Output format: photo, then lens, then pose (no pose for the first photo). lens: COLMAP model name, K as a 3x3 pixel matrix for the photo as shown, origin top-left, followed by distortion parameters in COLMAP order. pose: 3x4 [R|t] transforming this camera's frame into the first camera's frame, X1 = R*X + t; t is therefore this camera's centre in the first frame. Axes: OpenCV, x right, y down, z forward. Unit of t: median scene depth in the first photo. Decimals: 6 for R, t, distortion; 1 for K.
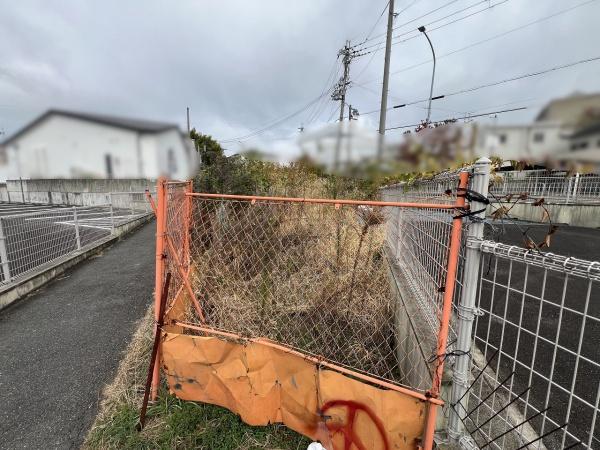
lens RADIAL K [[240.4, 0, 300.1], [0, 240.4, 226.6], [0, 0, 1]] dist [-0.000492, -0.000447]
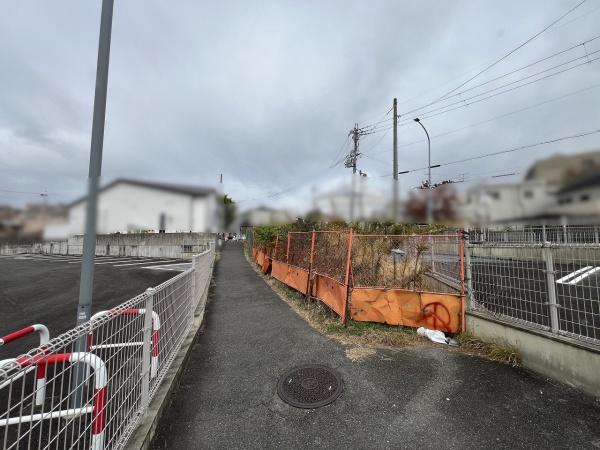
lens RADIAL K [[240.4, 0, 300.1], [0, 240.4, 226.6], [0, 0, 1]] dist [-0.000492, -0.000447]
pose [[0.999720, -0.011221, -0.020829, -0.086273], [0.006381, 0.975632, -0.219318, 0.028891], [0.022783, 0.219124, 0.975431, -0.133772]]
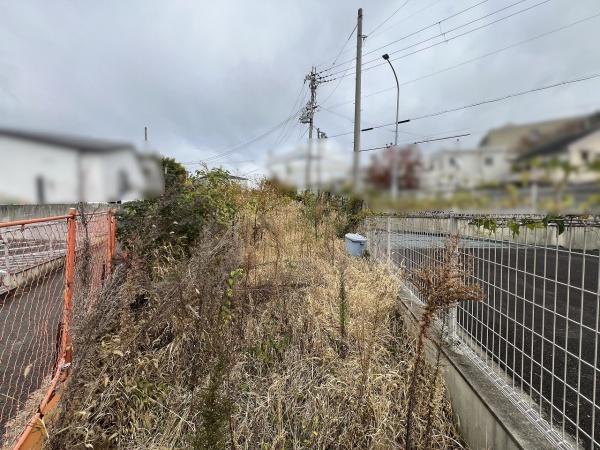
lens RADIAL K [[240.4, 0, 300.1], [0, 240.4, 226.6], [0, 0, 1]] dist [-0.000492, -0.000447]
pose [[0.991699, -0.027170, 0.125680, -0.005365], [0.038271, 0.995492, -0.086782, -0.016223], [-0.122755, 0.090871, 0.988268, 0.068850]]
